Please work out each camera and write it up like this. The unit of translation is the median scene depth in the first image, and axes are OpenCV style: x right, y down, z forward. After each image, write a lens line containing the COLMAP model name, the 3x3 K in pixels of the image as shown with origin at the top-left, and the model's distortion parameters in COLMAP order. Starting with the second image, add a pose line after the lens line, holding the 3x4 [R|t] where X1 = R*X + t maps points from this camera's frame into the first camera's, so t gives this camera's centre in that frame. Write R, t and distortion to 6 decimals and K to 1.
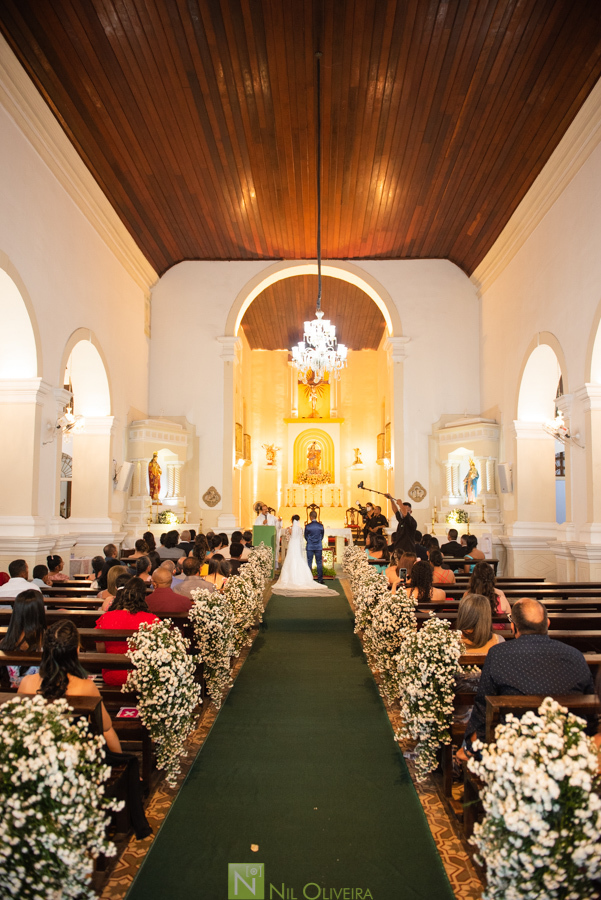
lens RADIAL K [[617.2, 0, 300.5], [0, 617.2, 450.0], [0, 0, 1]] dist [-0.073854, -0.002351]
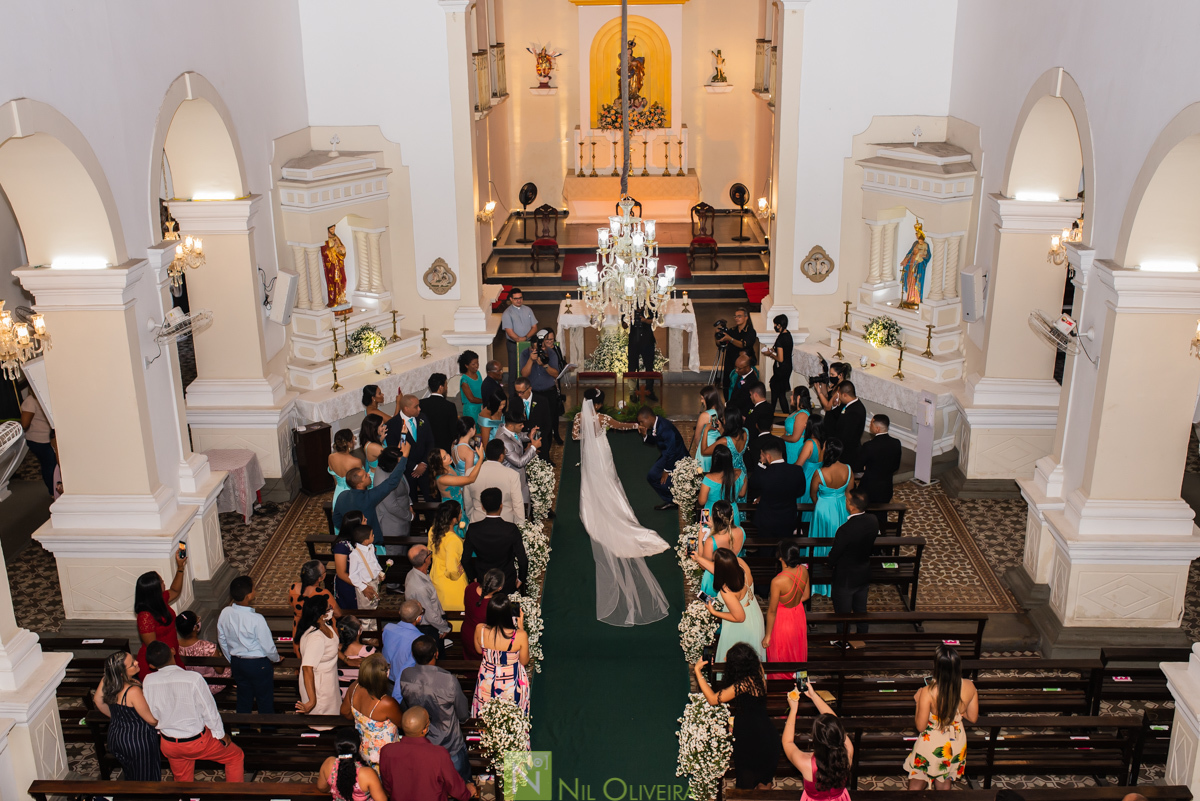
lens RADIAL K [[1234.0, 0, 600.0], [0, 1234.0, 400.5], [0, 0, 1]] dist [-0.008065, -0.001931]
pose [[0.999935, -0.005815, -0.009758, 0.008147], [0.009417, 0.904741, 0.425858, -0.289901], [0.006352, -0.425922, 0.904738, -0.037674]]
